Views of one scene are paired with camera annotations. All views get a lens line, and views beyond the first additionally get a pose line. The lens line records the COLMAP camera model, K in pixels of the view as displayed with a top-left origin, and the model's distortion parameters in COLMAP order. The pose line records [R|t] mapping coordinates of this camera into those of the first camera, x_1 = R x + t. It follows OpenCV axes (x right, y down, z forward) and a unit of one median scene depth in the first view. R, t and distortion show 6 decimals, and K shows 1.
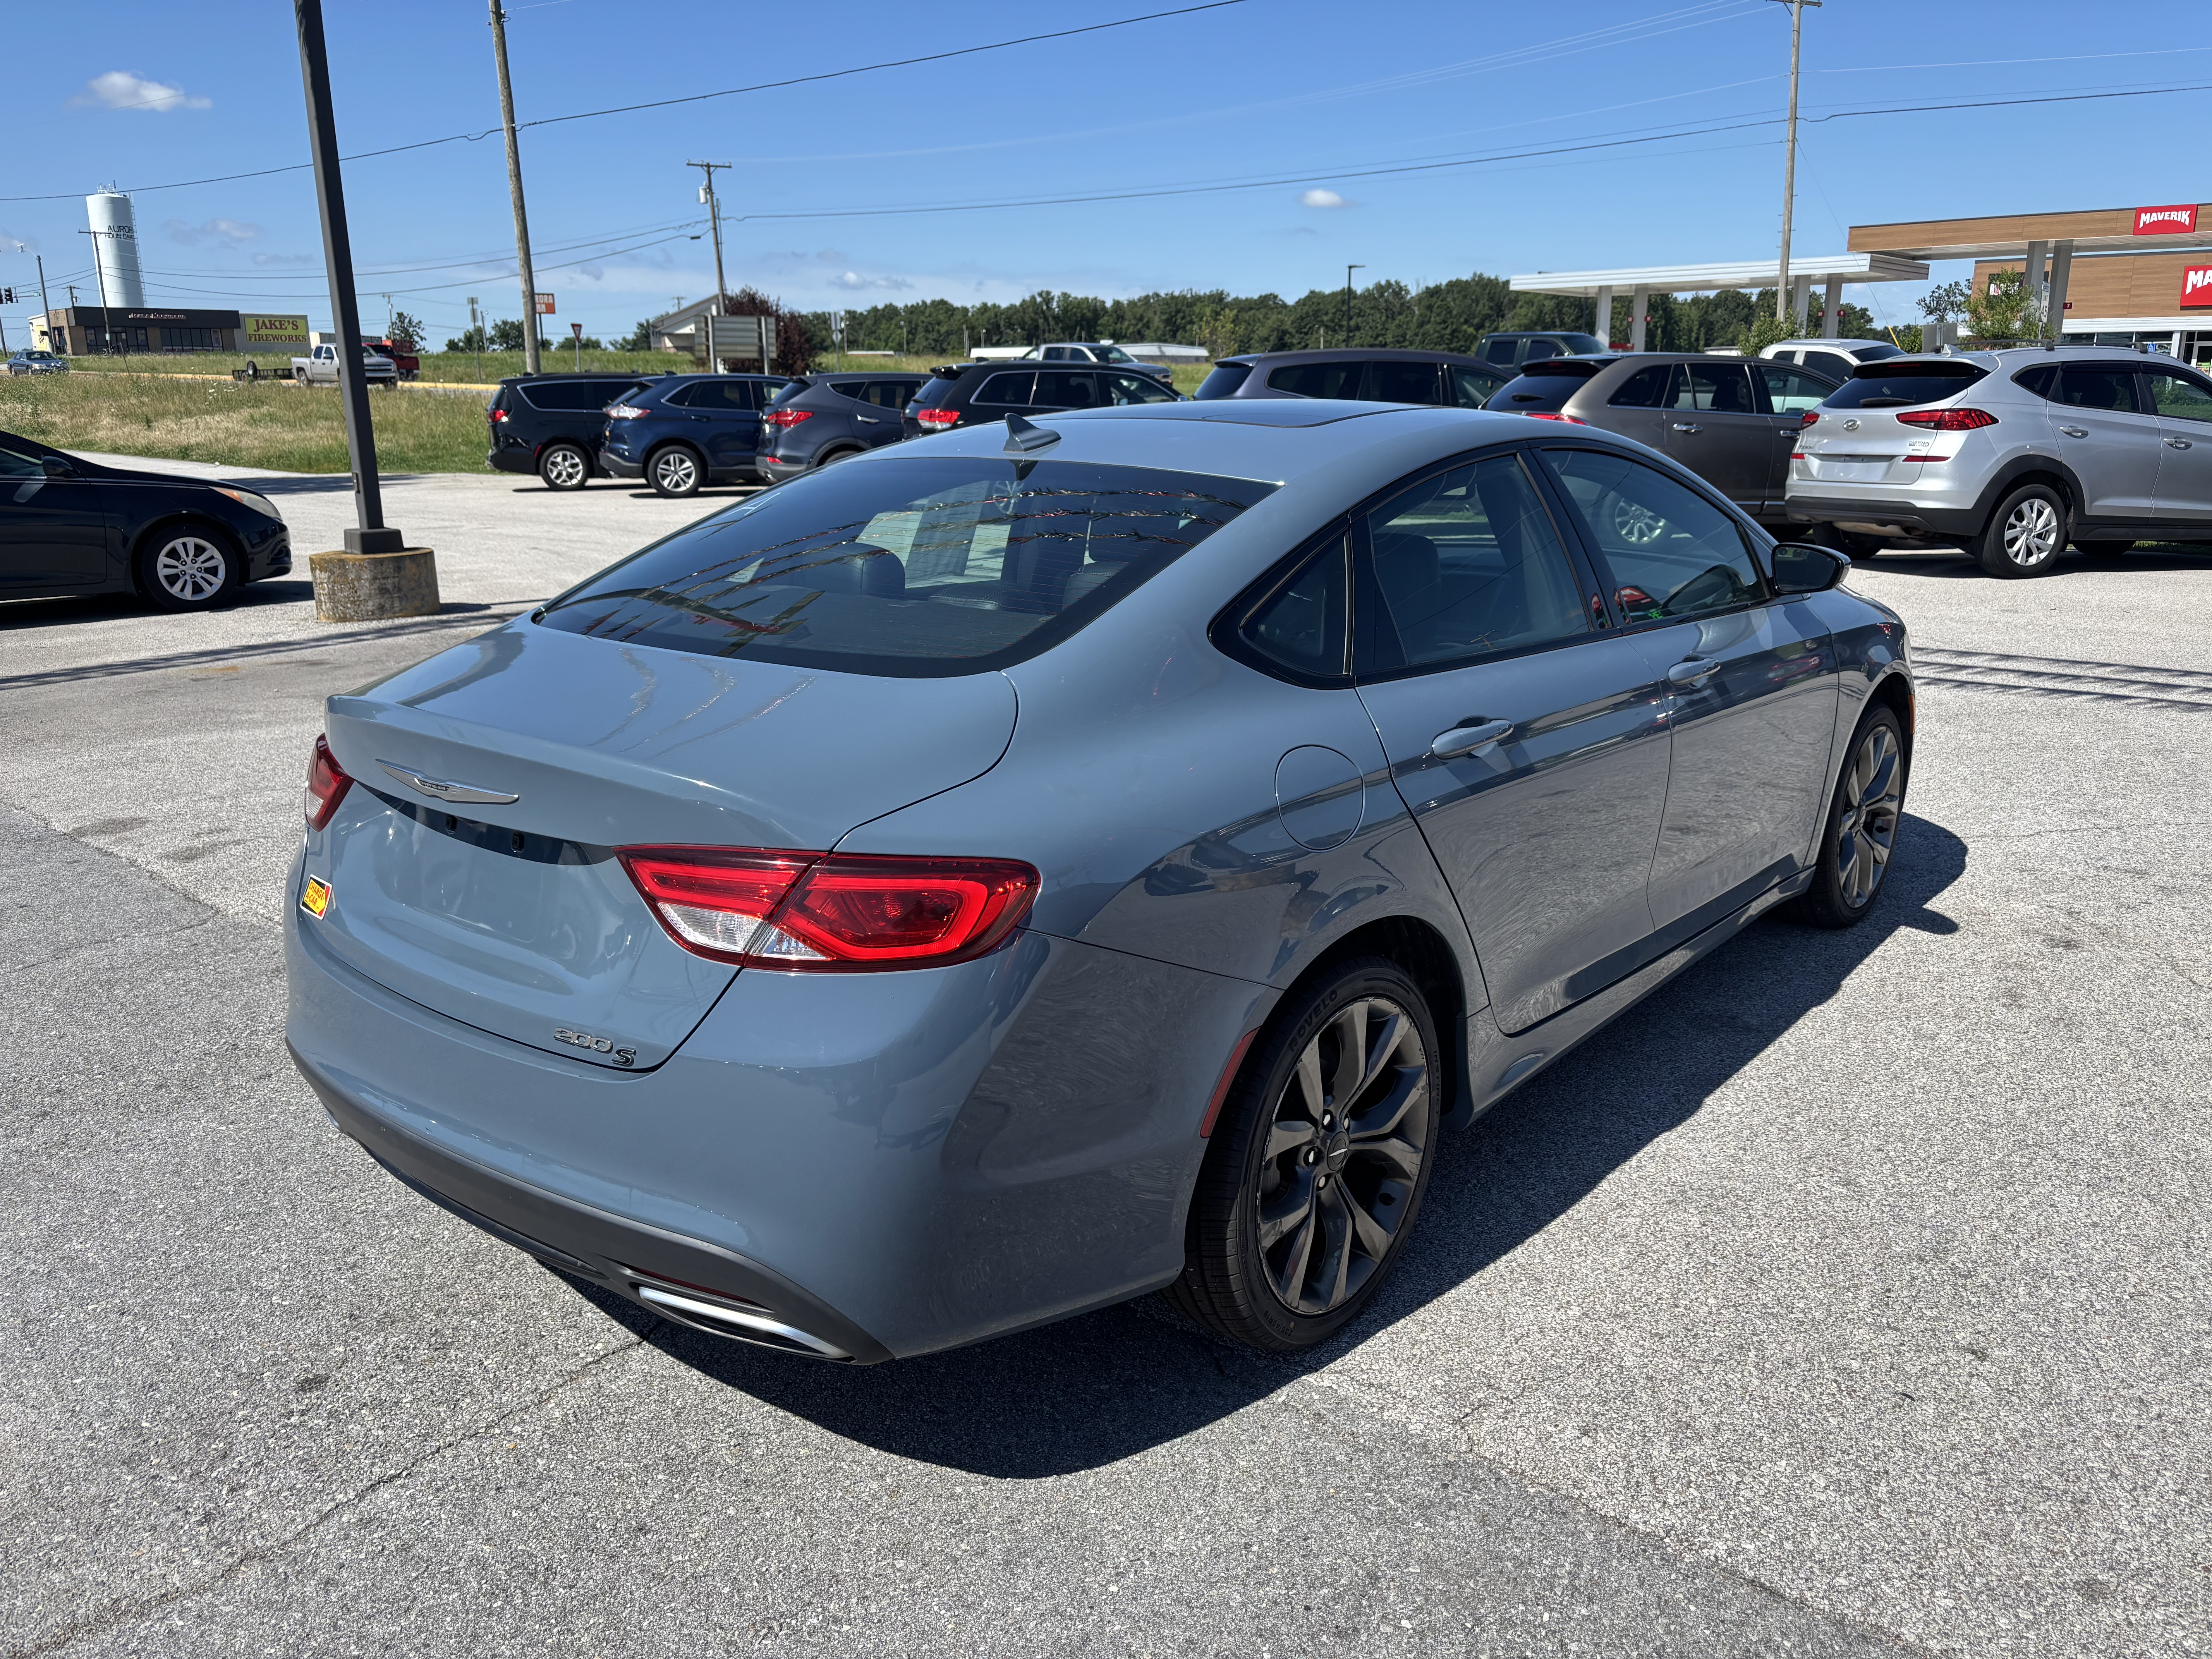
lens RADIAL K [[1693.9, 0, 1116.2], [0, 1693.9, 836.3], [0, 0, 1]] dist [0.061496, -0.076488]
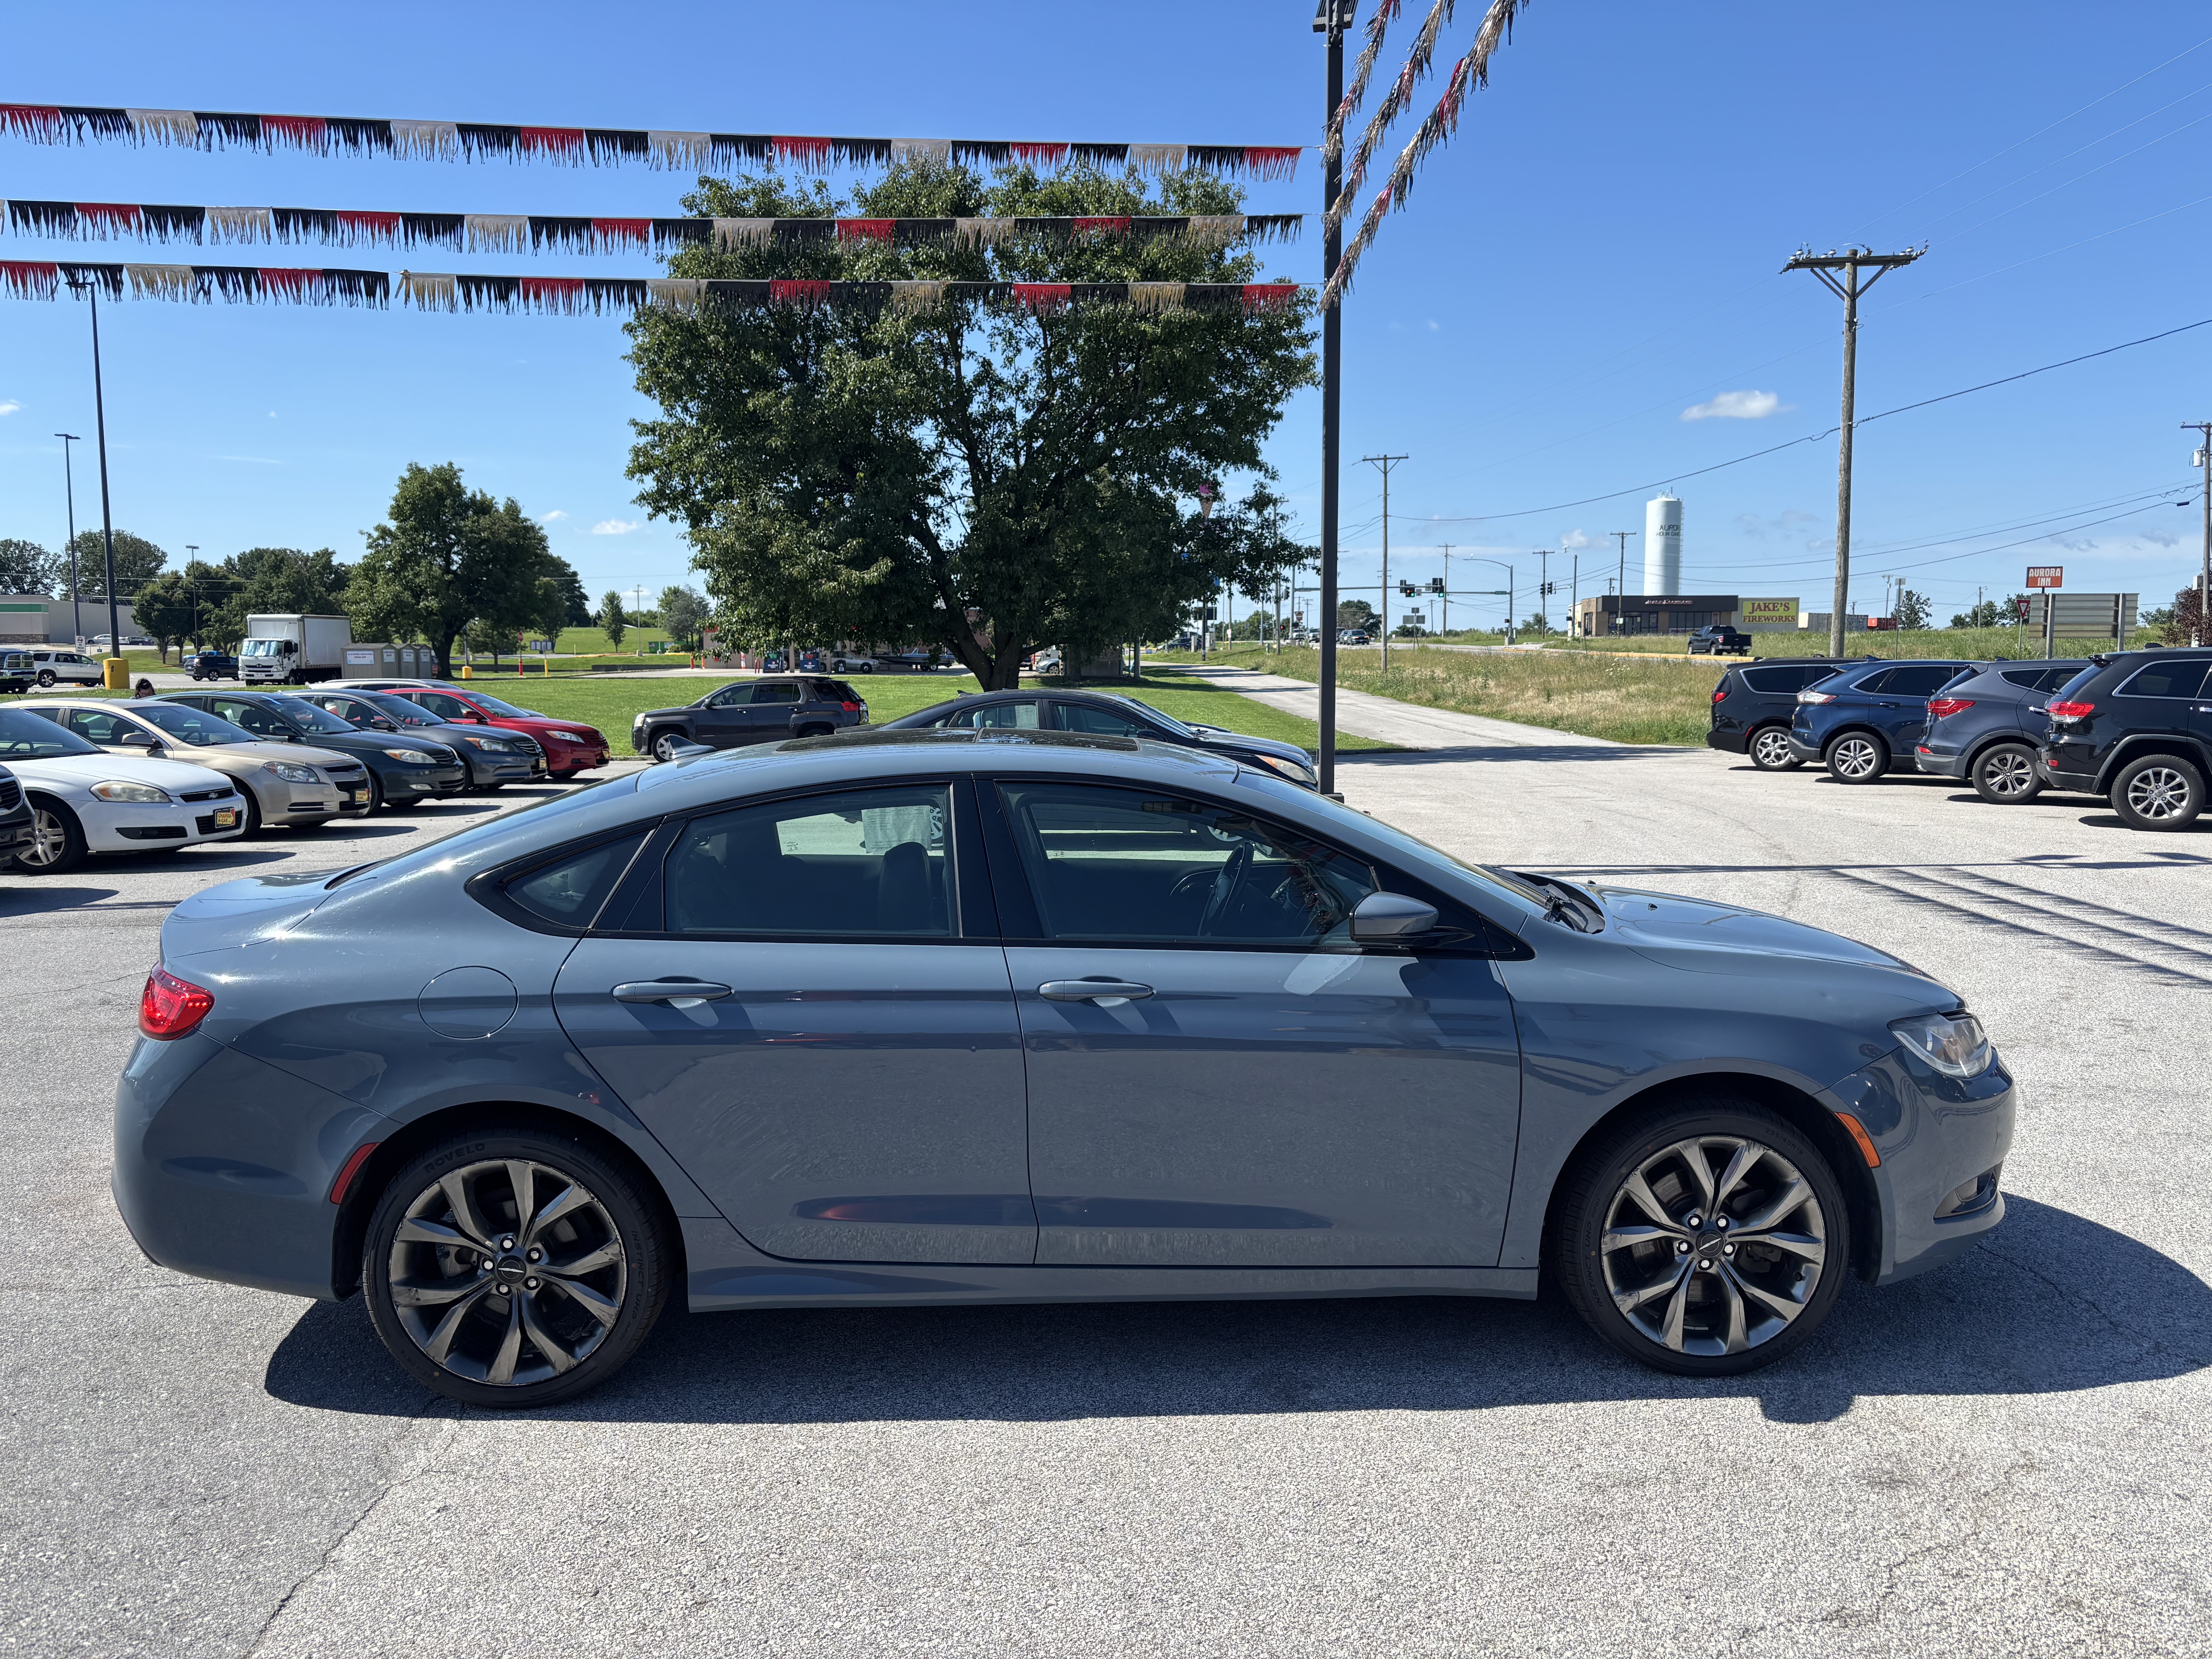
lens RADIAL K [[1700.0, 0, 1082.8], [0, 1700.0, 825.1], [0, 0, 1]] dist [0.032195, -0.011269]
pose [[0.664595, 0.075725, -0.743357, 0.161955], [-0.193900, 0.978249, -0.073703, -0.017475], [0.721607, 0.193119, 0.664822, 0.038439]]
